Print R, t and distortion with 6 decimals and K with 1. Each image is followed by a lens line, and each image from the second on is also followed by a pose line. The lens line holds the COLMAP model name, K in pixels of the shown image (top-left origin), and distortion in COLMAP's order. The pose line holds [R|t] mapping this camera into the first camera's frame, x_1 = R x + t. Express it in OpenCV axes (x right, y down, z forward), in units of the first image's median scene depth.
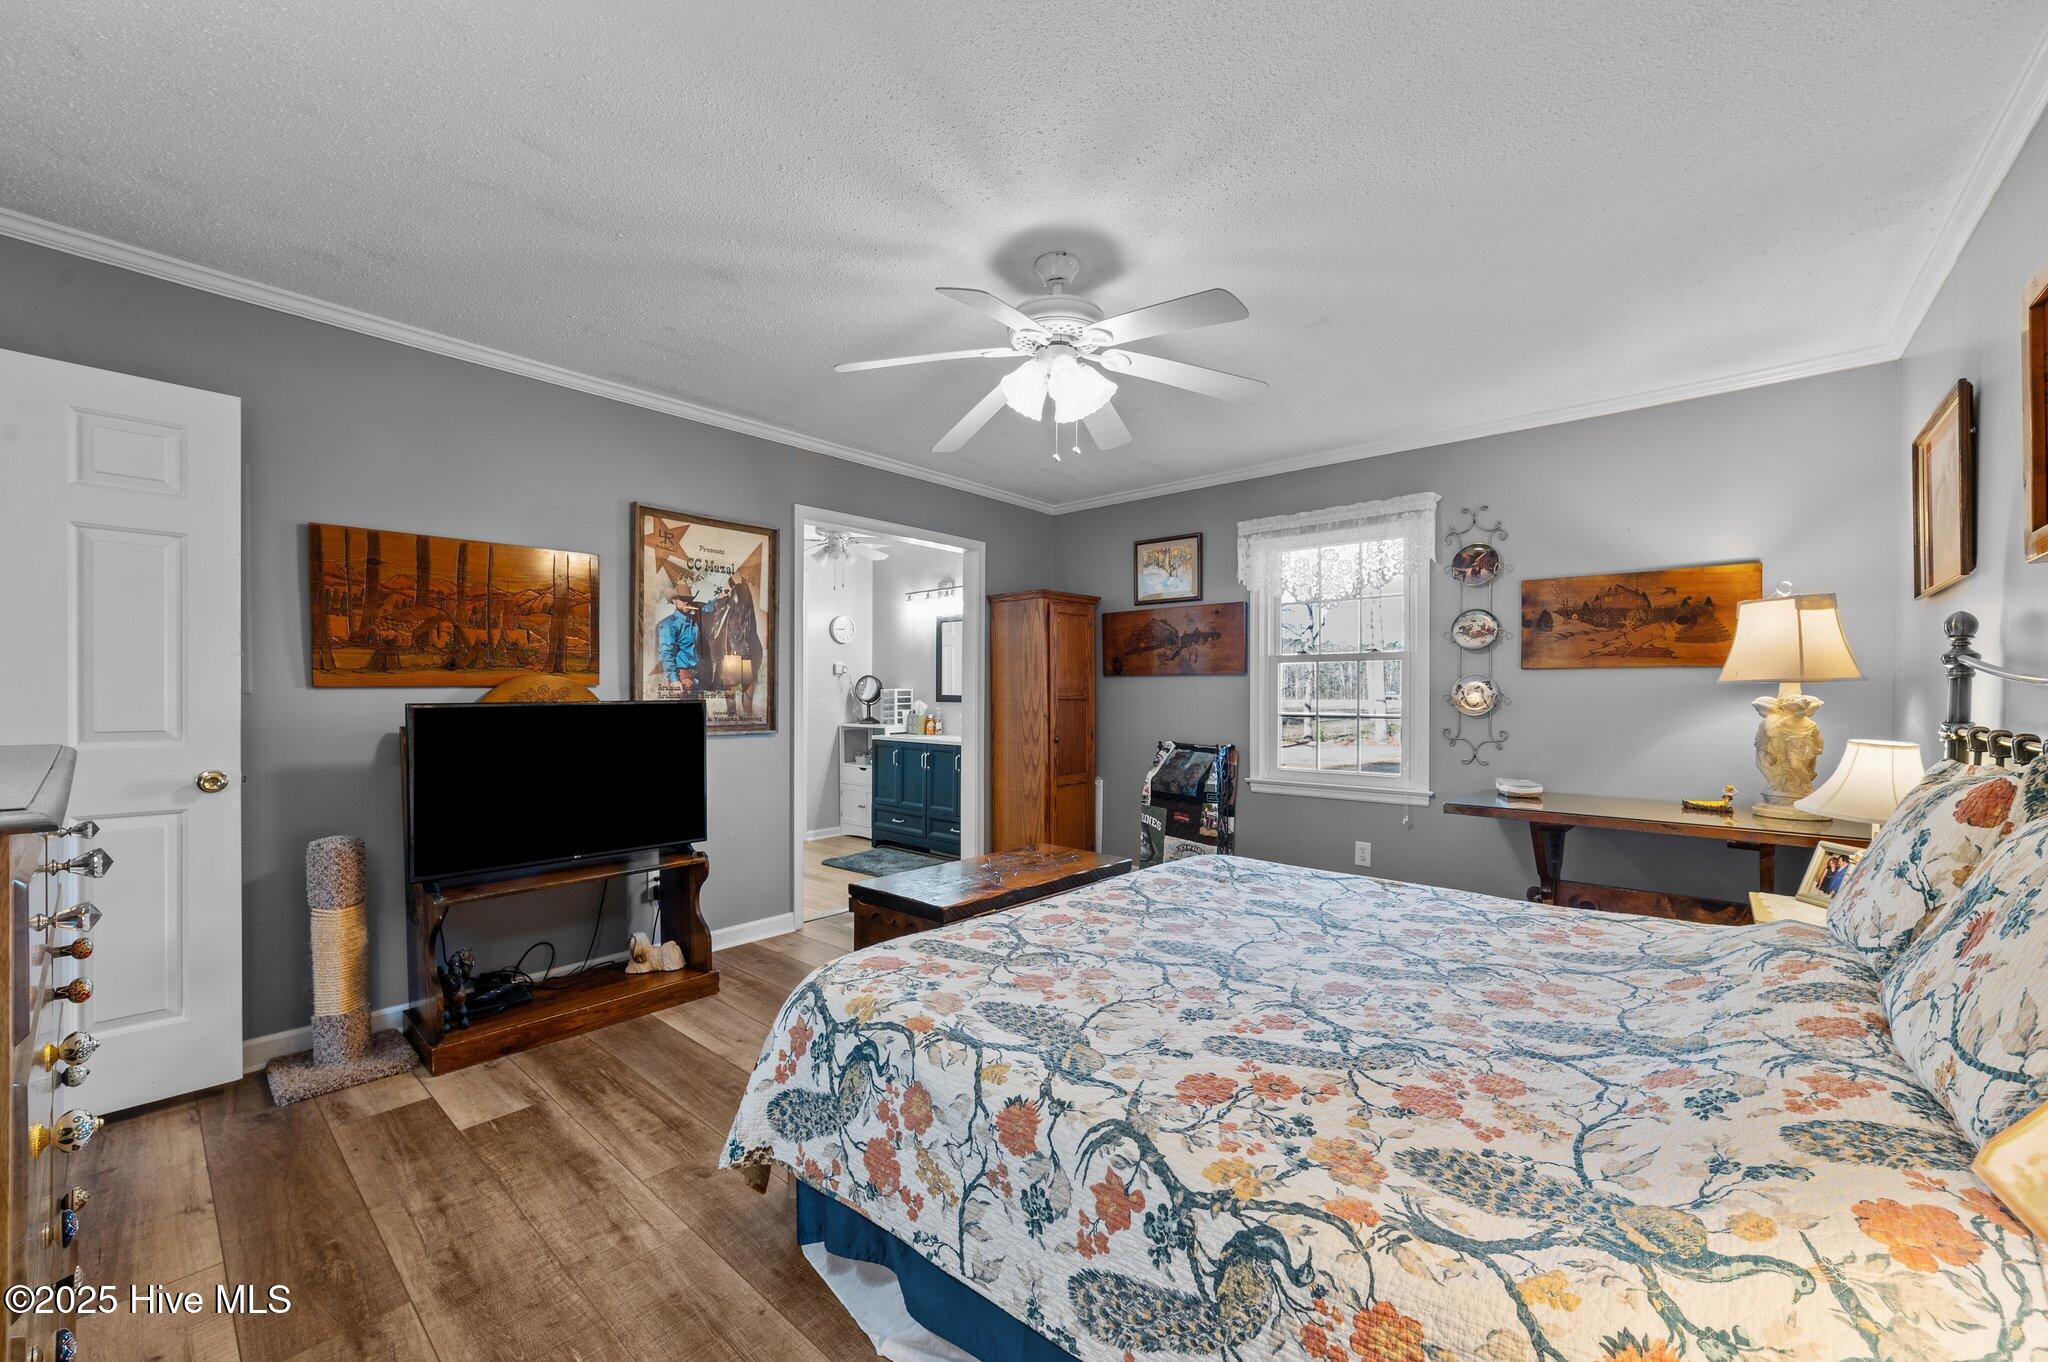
lens RADIAL K [[787.7, 0, 1010.0], [0, 787.7, 691.6], [0, 0, 1]] dist [-0.016773, -0.000035]
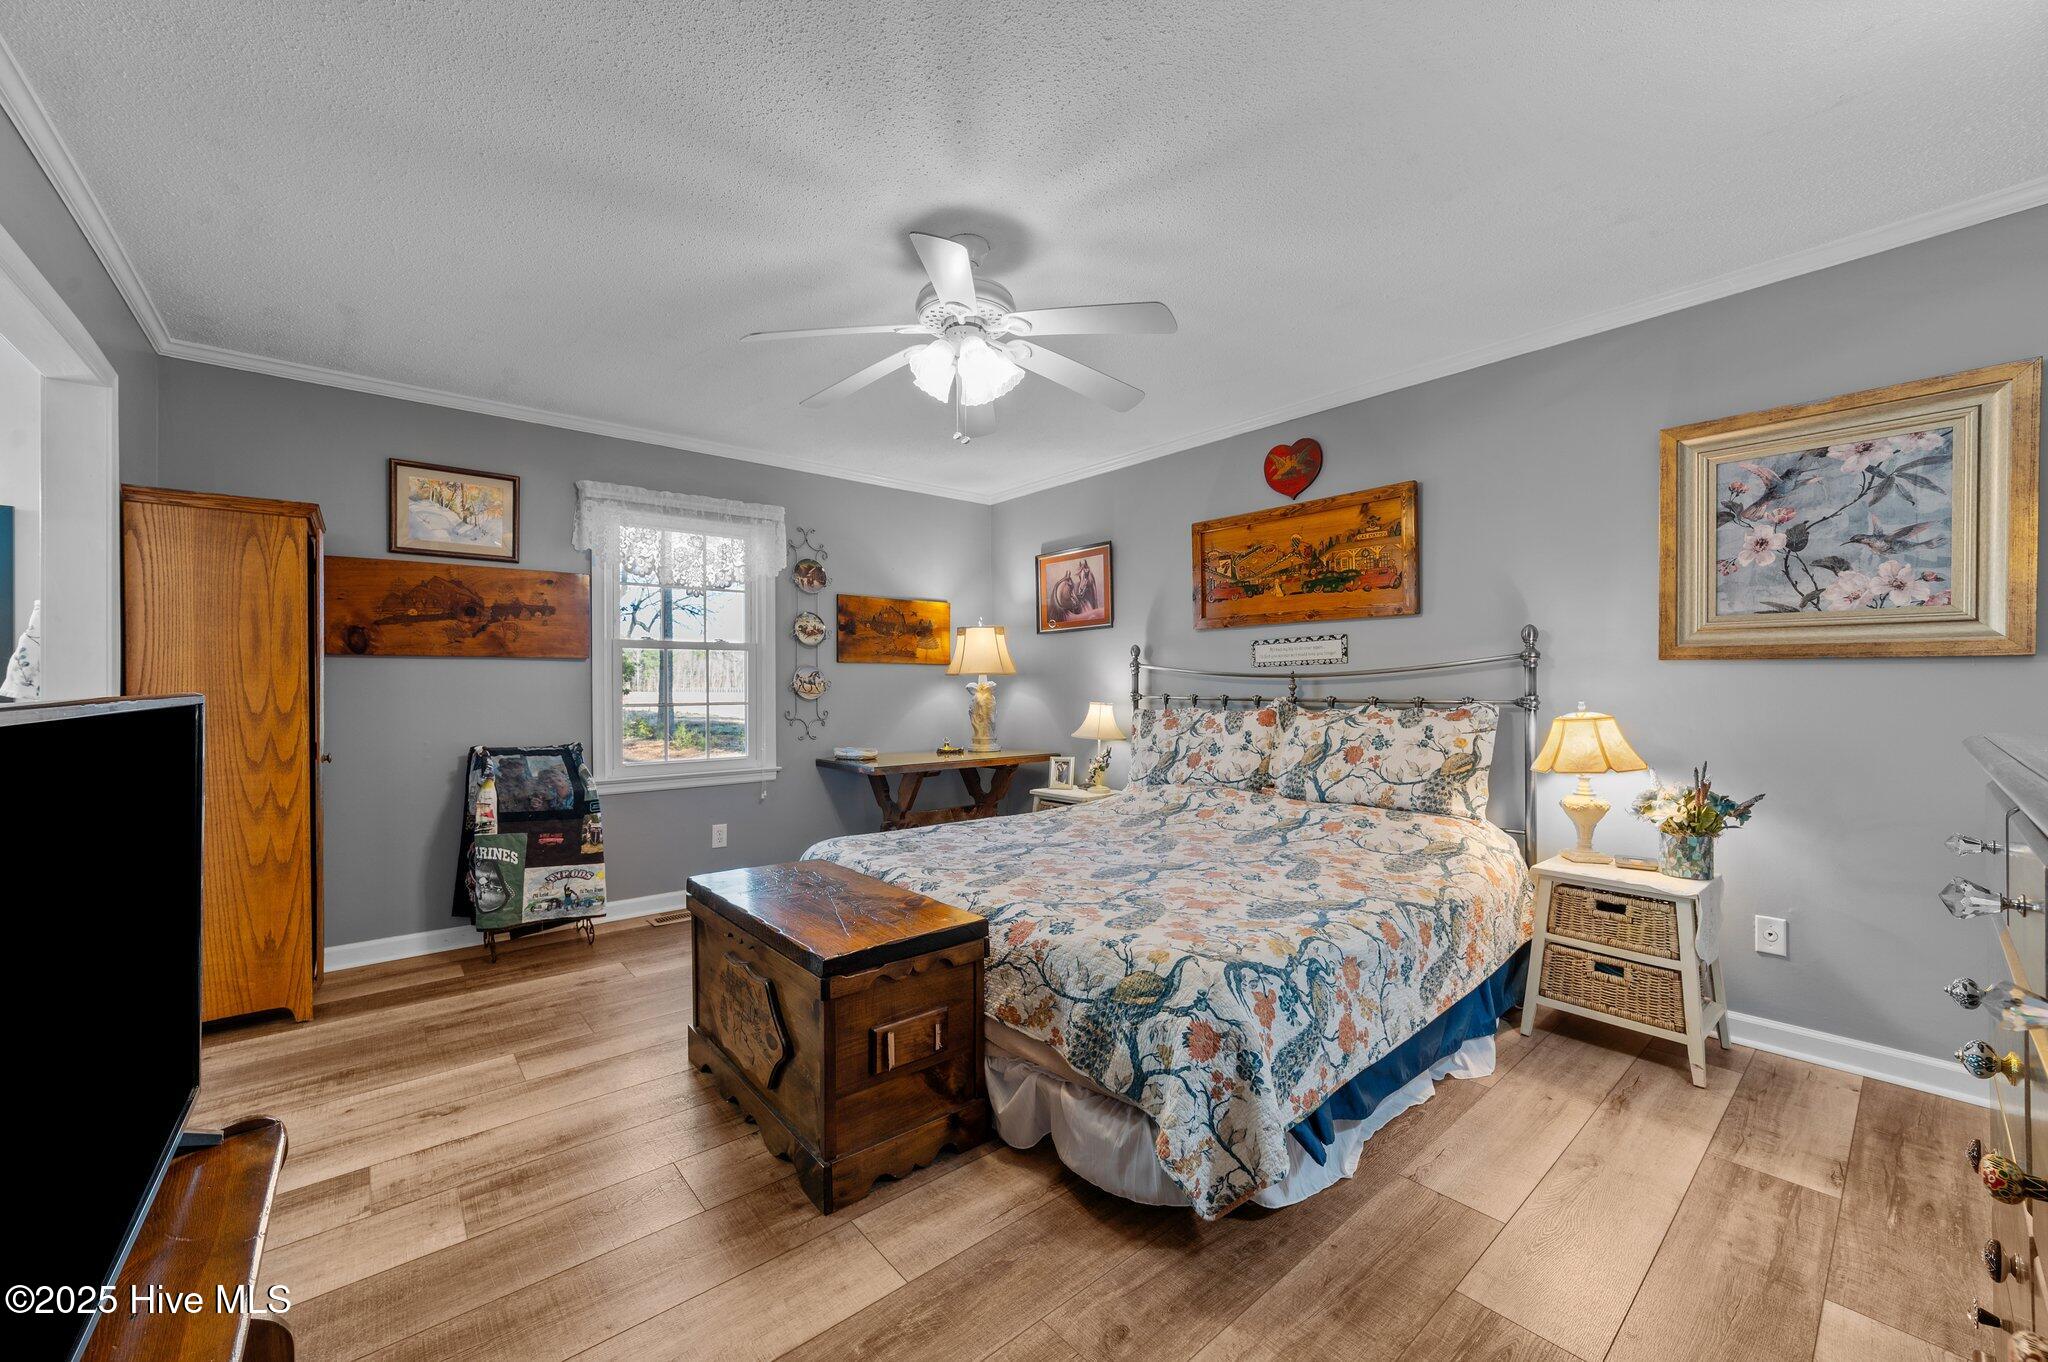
lens RADIAL K [[787.7, 0, 1010.0], [0, 787.7, 691.6], [0, 0, 1]] dist [-0.016773, -0.000035]
pose [[0.153046, -0.011755, 0.988149, -0.568208], [0.002245, 0.999931, 0.011547, 0.004635], [-0.988217, 0.000451, 0.153061, 0.498548]]
